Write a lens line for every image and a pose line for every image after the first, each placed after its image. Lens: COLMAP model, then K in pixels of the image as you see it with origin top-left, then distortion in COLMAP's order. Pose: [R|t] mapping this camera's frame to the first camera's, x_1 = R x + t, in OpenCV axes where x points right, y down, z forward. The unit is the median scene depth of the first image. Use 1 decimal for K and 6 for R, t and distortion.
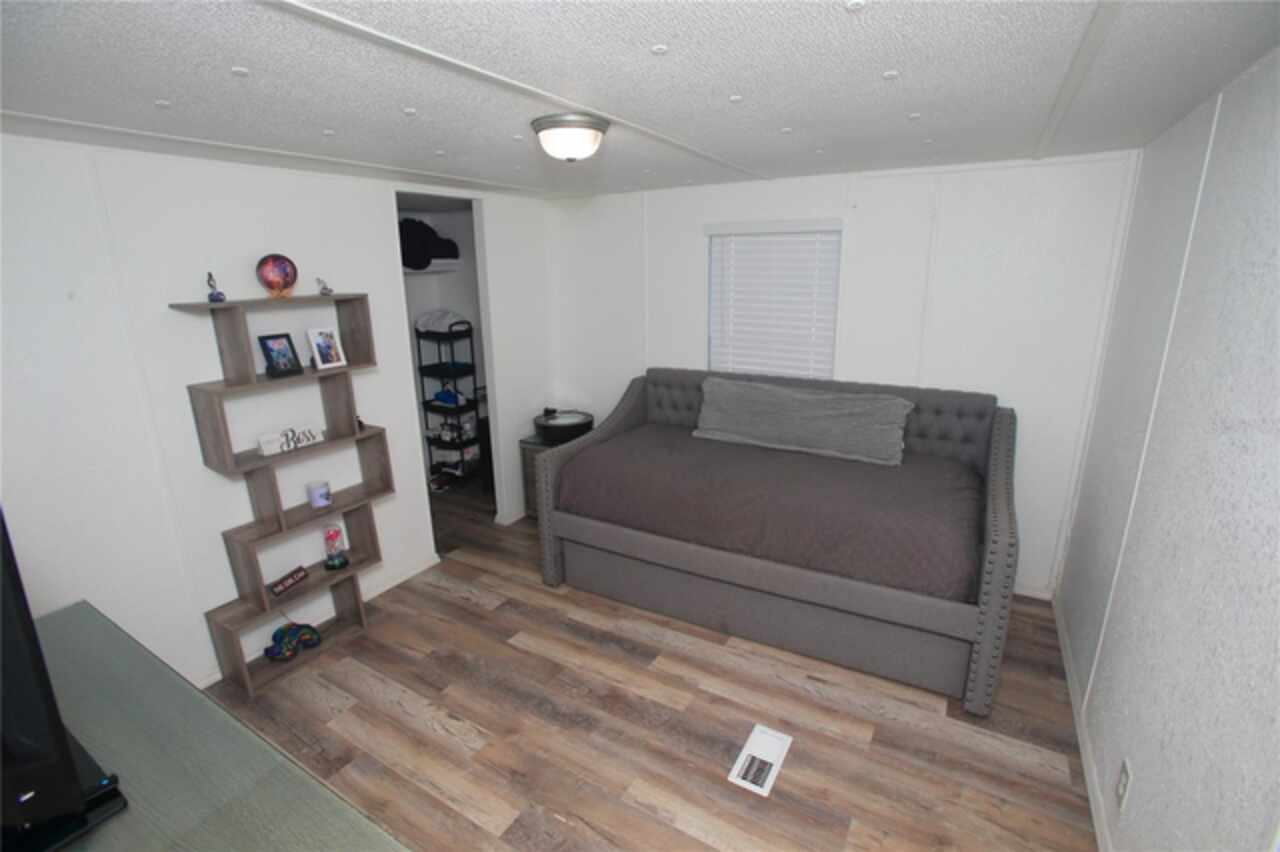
lens RADIAL K [[583.4, 0, 635.3], [0, 583.4, 427.7], [0, 0, 1]] dist [-0.089573, 0.040538]
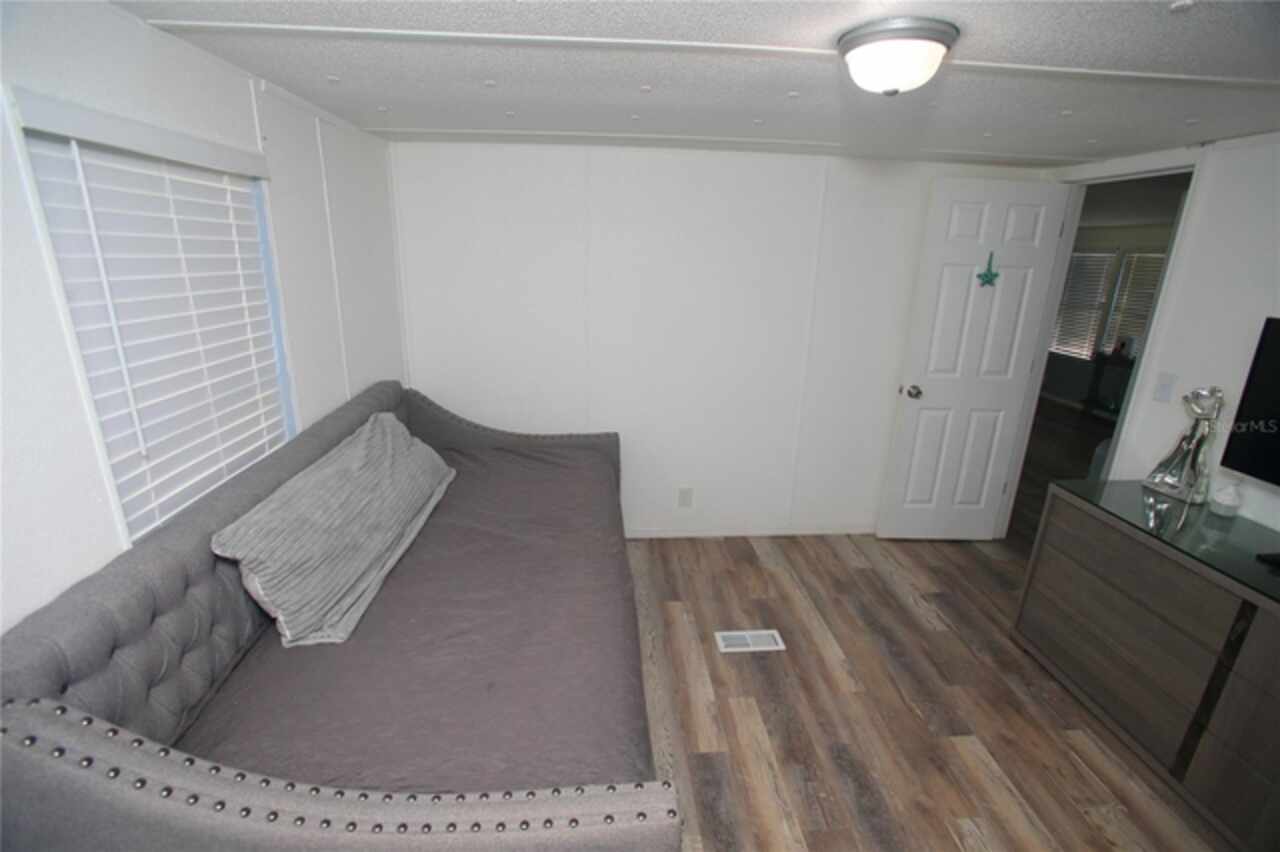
lens RADIAL K [[583.4, 0, 635.3], [0, 583.4, 427.7], [0, 0, 1]] dist [-0.089573, 0.040538]
pose [[-0.570719, -0.236150, 0.786456, -0.448011], [0.207069, 0.885414, 0.416131, -0.359756], [-0.794608, 0.400344, -0.456423, 1.358938]]
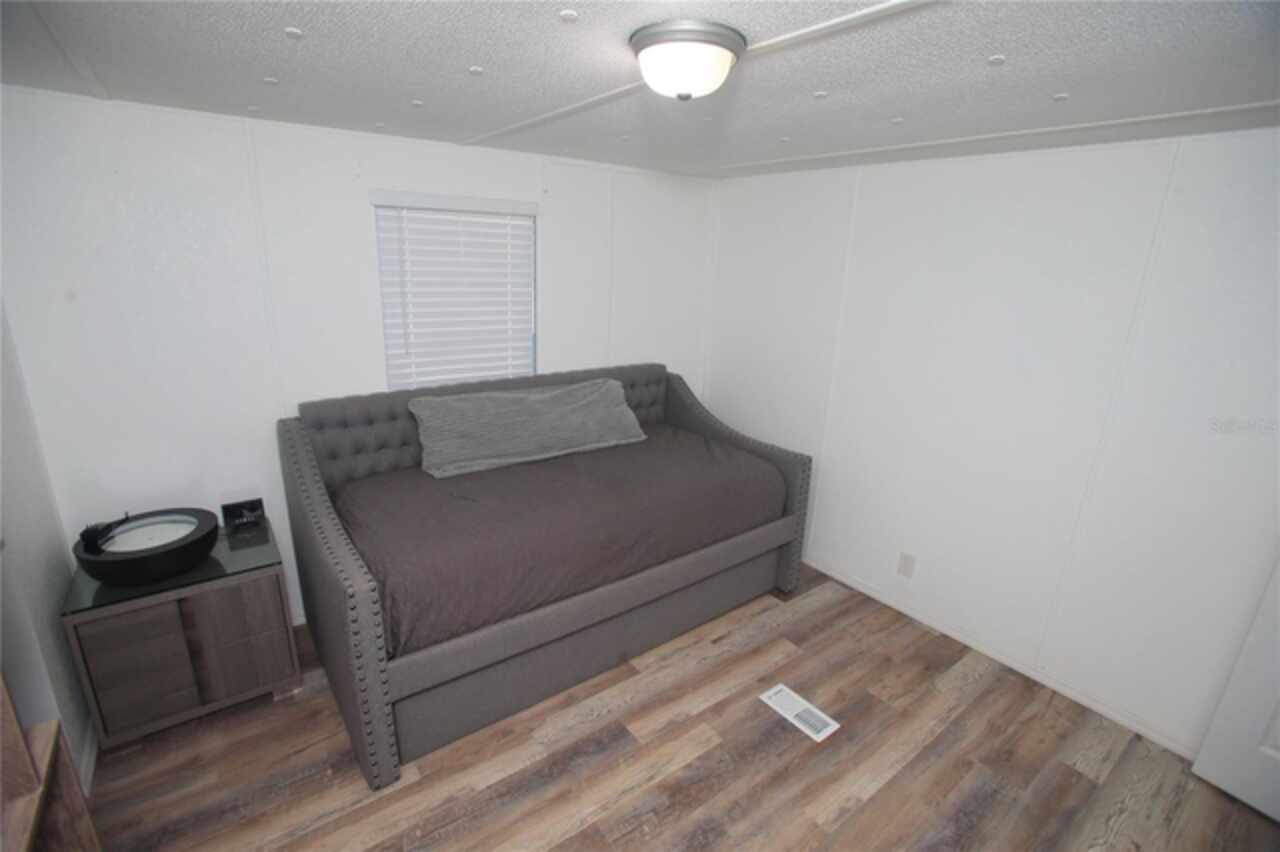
lens RADIAL K [[583.4, 0, 635.3], [0, 583.4, 427.7], [0, 0, 1]] dist [-0.089573, 0.040538]
pose [[0.375261, -0.233175, 0.897111, -0.650610], [0.202489, 0.965088, 0.166143, -0.170883], [-0.904532, 0.119308, 0.409375, 0.653209]]
